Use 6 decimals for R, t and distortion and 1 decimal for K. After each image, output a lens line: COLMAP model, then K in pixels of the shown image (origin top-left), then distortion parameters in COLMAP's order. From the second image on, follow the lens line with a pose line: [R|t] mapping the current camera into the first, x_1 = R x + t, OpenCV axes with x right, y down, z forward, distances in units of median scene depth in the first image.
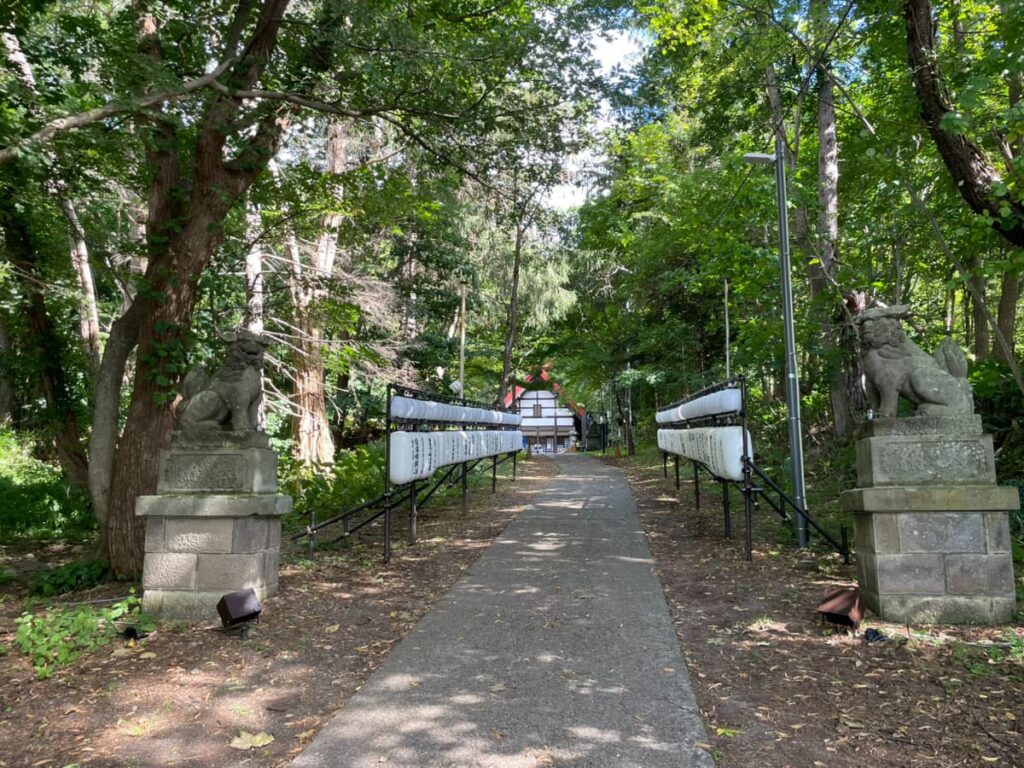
lens RADIAL K [[772.1, 0, 512.0], [0, 772.1, 384.0], [0, 0, 1]] dist [0.070401, -0.000839]
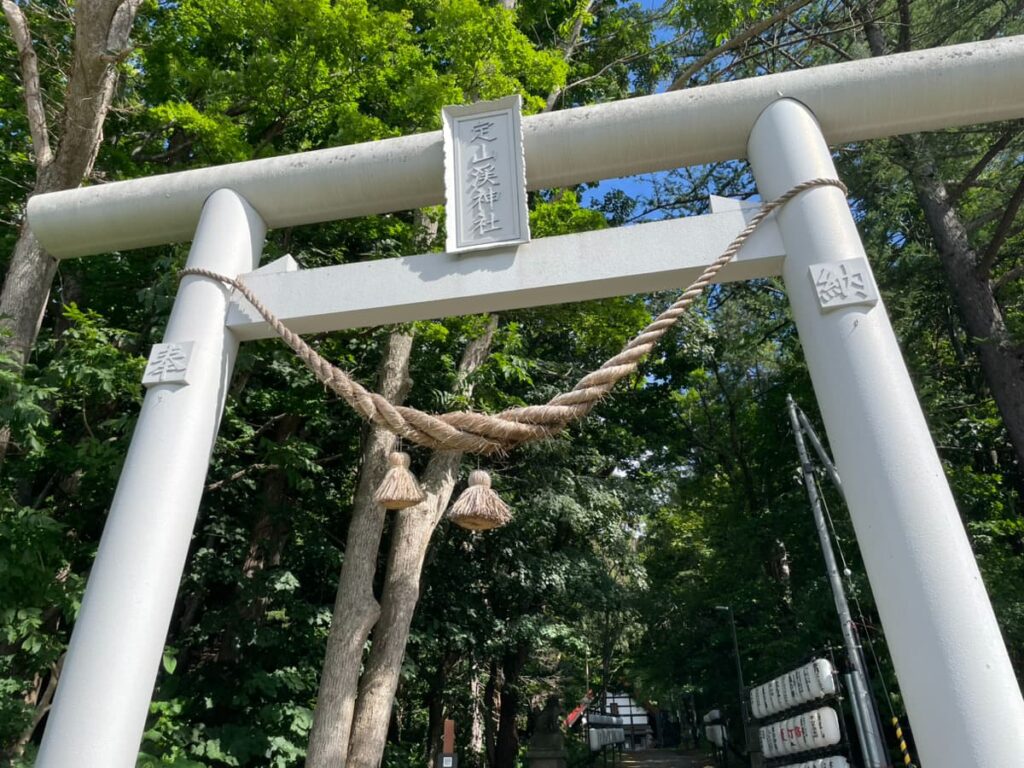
lens RADIAL K [[772.1, 0, 512.0], [0, 772.1, 384.0], [0, 0, 1]] dist [0.070401, -0.000839]
pose [[0.997103, -0.046482, -0.060206, -0.024212], [0.022511, 0.936420, -0.350159, -0.012810], [0.072654, 0.347790, 0.934753, -0.223018]]
